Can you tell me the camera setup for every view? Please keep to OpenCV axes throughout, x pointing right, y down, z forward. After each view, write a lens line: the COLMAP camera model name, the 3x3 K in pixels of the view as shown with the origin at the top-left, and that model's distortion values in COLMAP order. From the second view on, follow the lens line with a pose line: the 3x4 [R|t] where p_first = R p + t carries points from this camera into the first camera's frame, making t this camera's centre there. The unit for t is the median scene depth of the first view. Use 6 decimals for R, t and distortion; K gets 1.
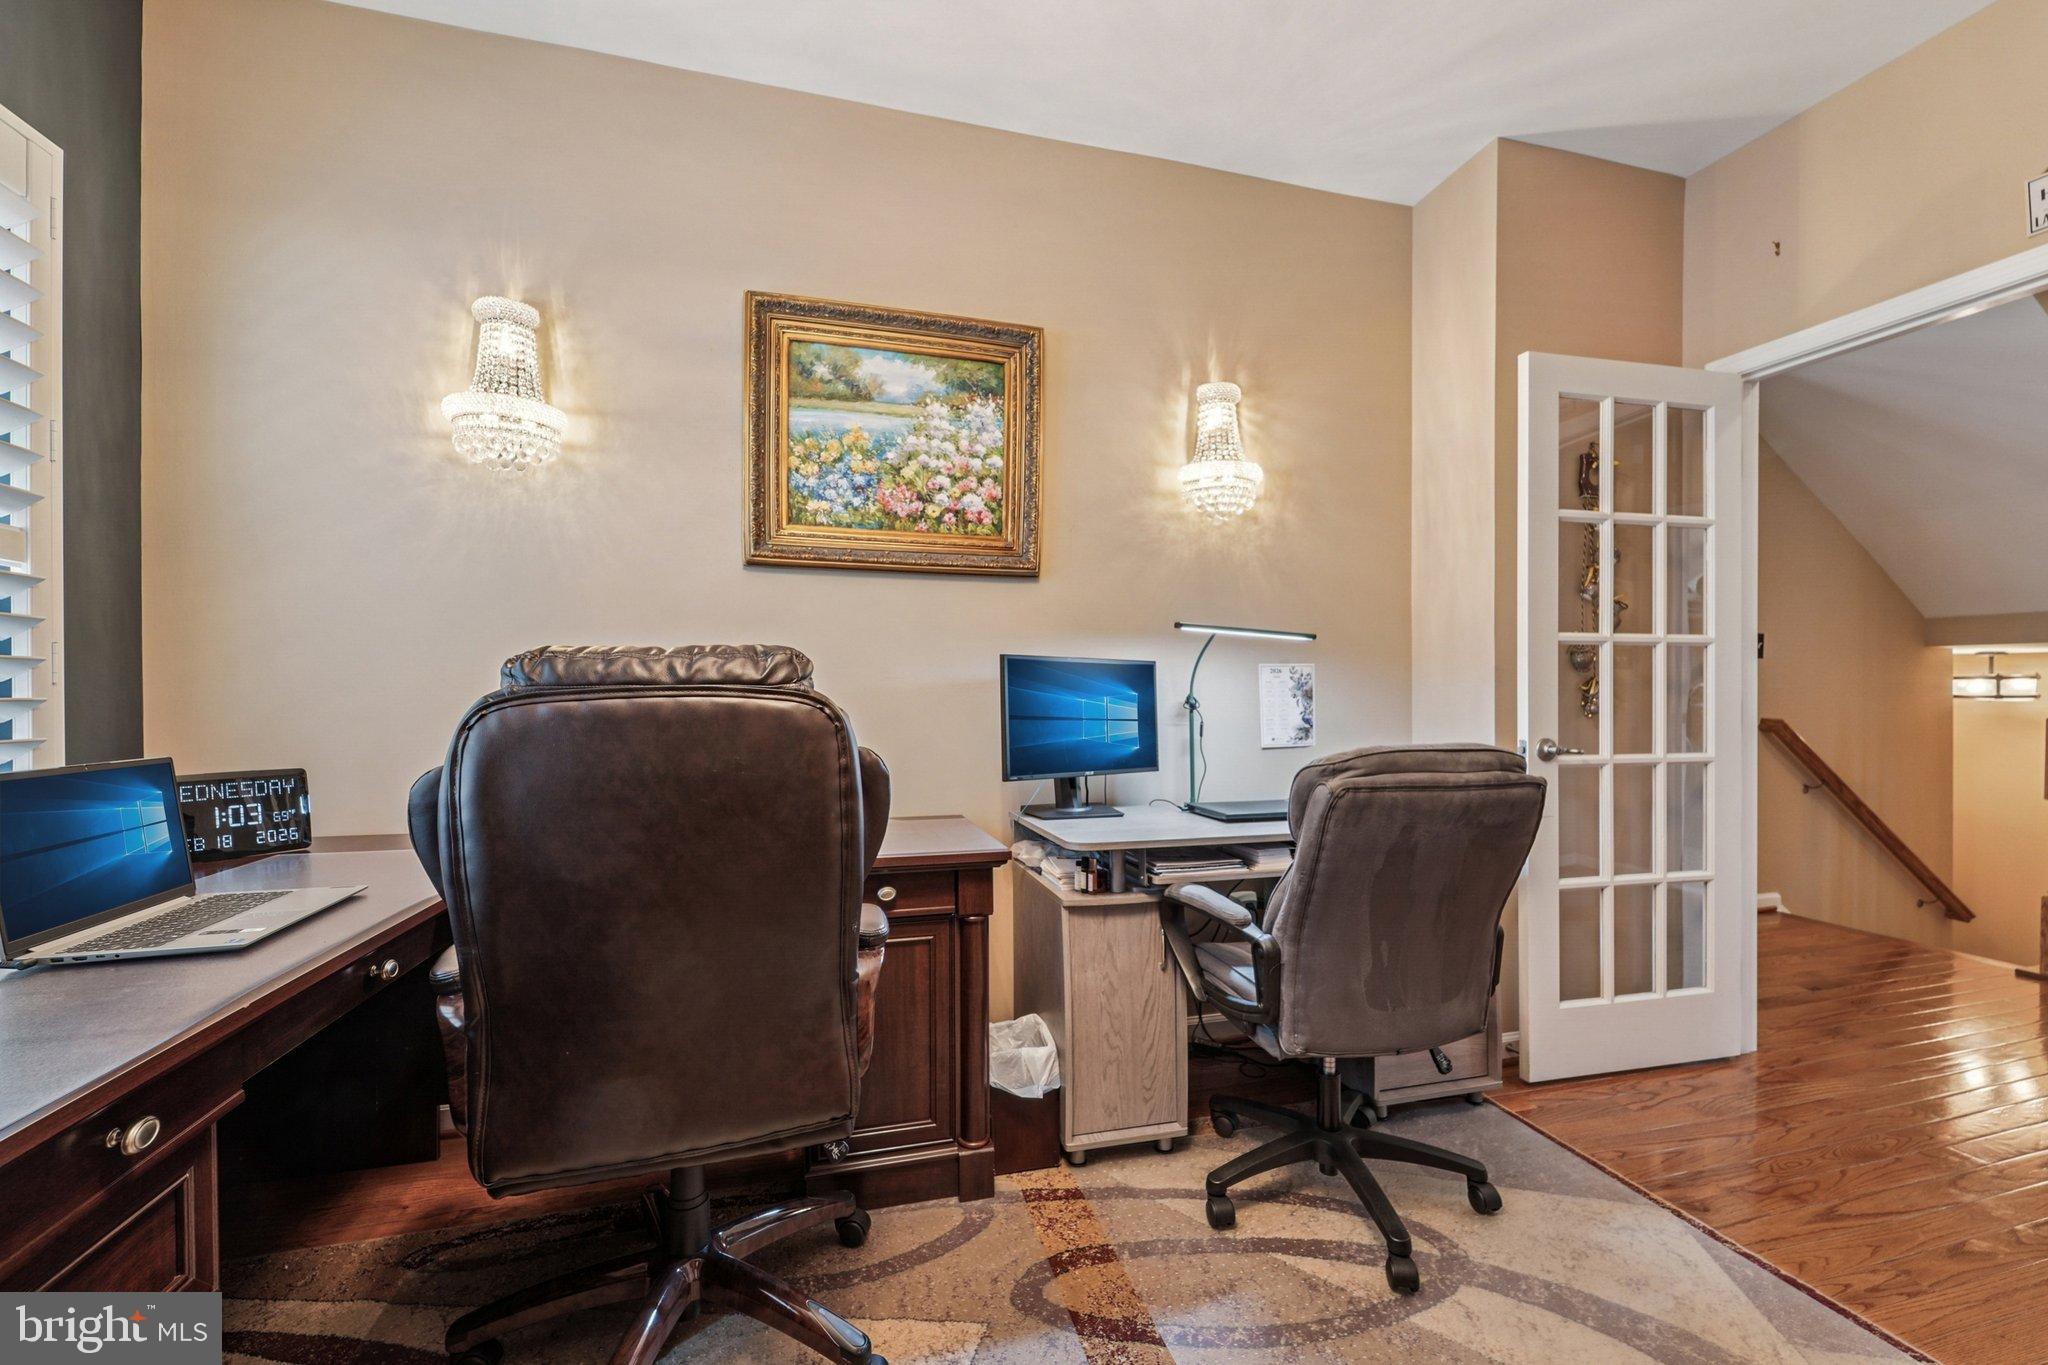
lens RADIAL K [[838.2, 0, 1033.8], [0, 838.2, 693.4], [0, 0, 1]] dist [0.004665, -0.001862]
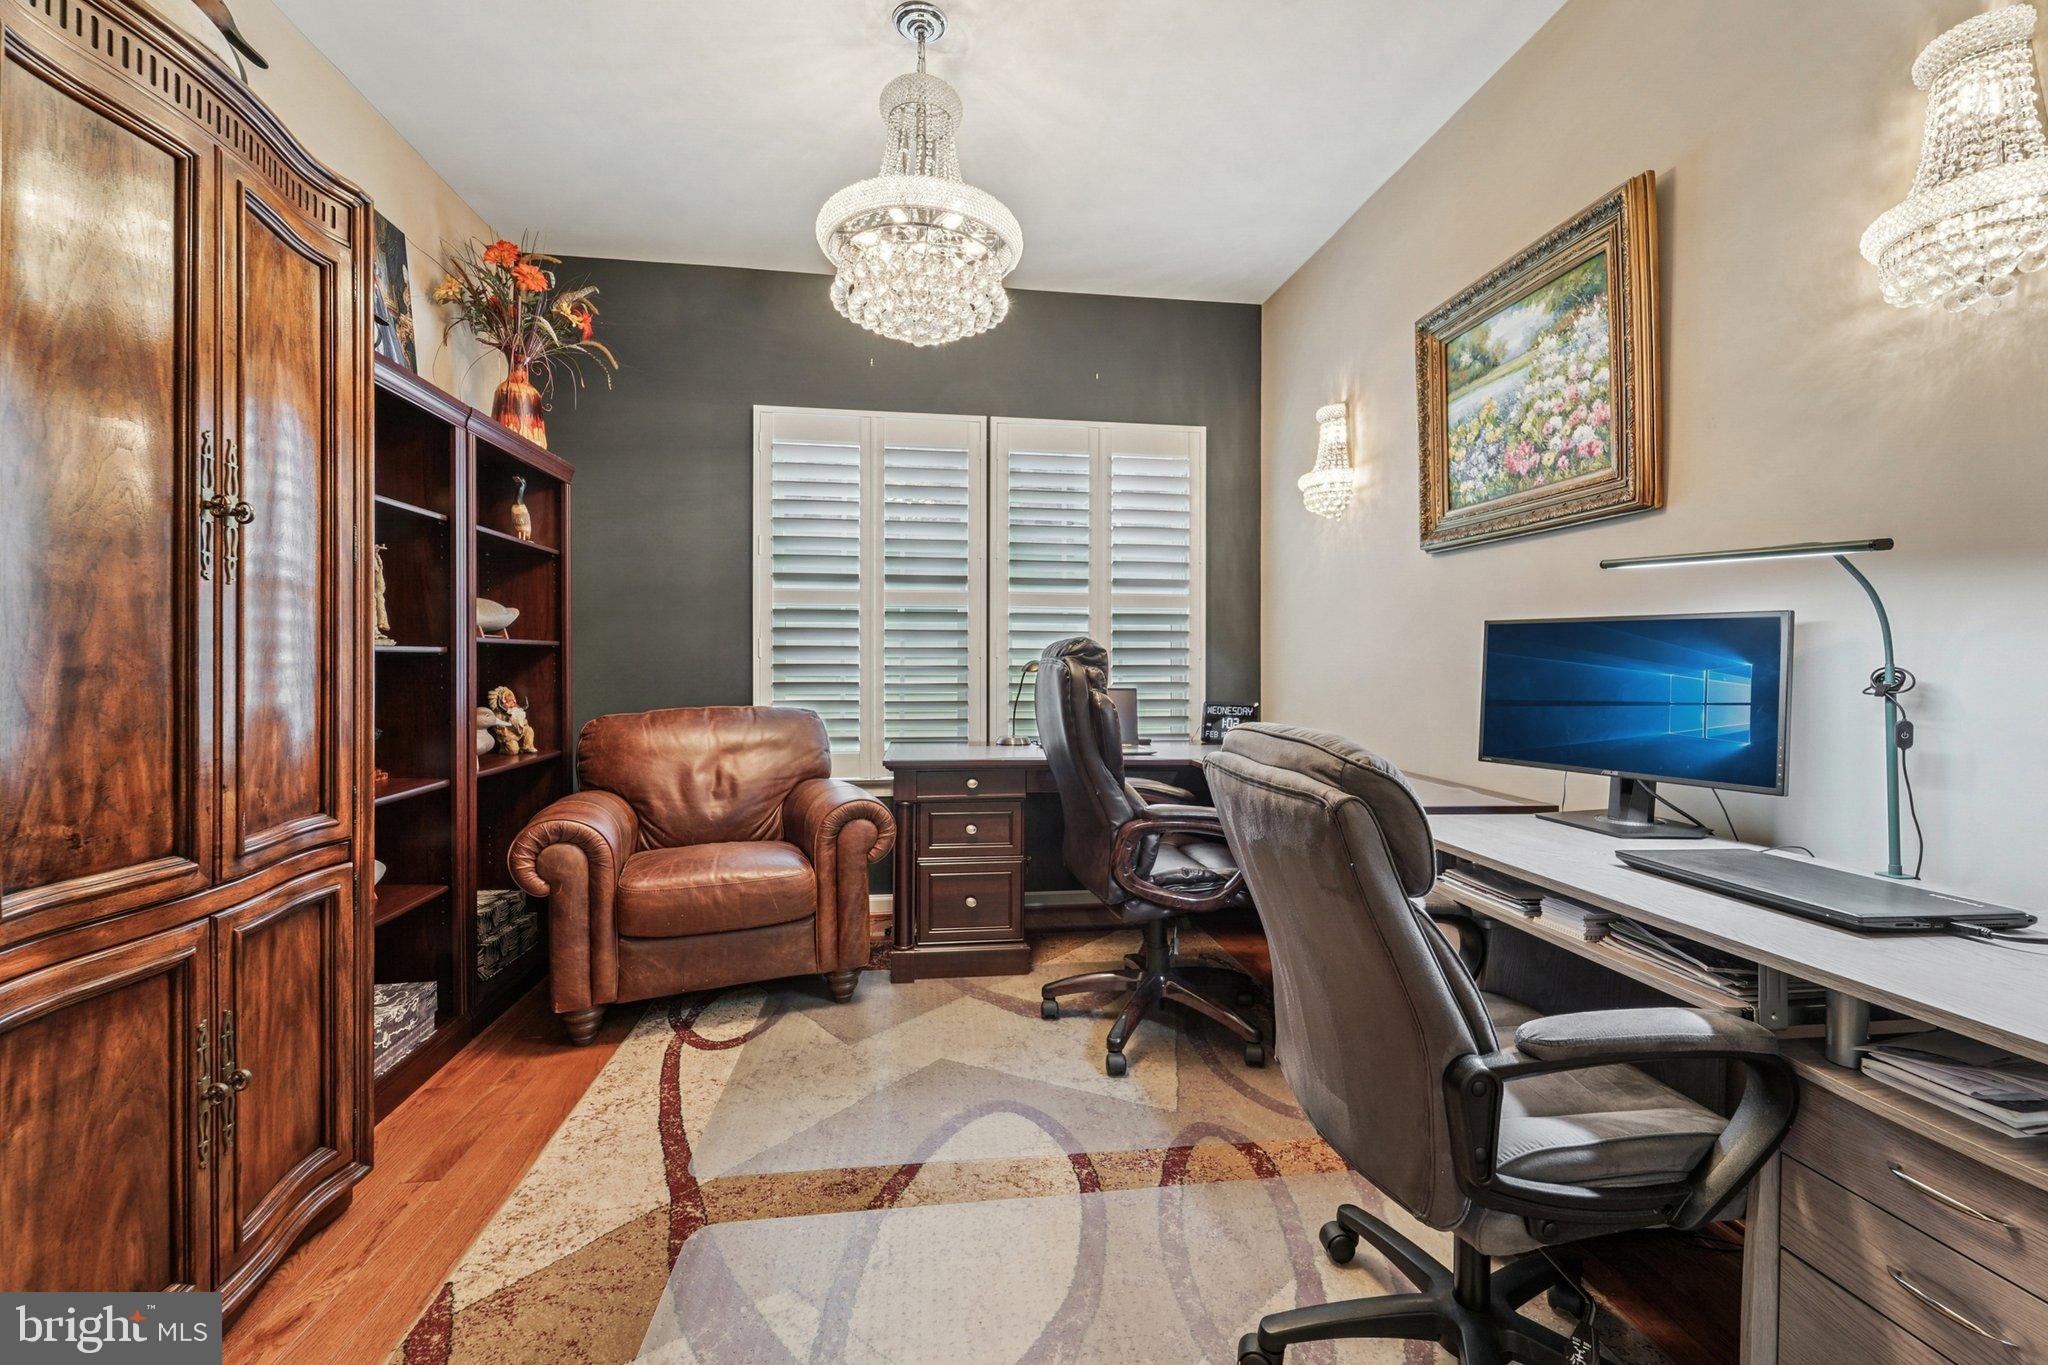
lens RADIAL K [[838.2, 0, 1026.4], [0, 838.2, 665.5], [0, 0, 1]] dist [0.004665, -0.001862]
pose [[-0.125024, 0.003203, -0.992149, 0.834984], [-0.001214, 0.999994, 0.003381, -0.001165], [0.992153, 0.001627, -0.125020, 0.564099]]
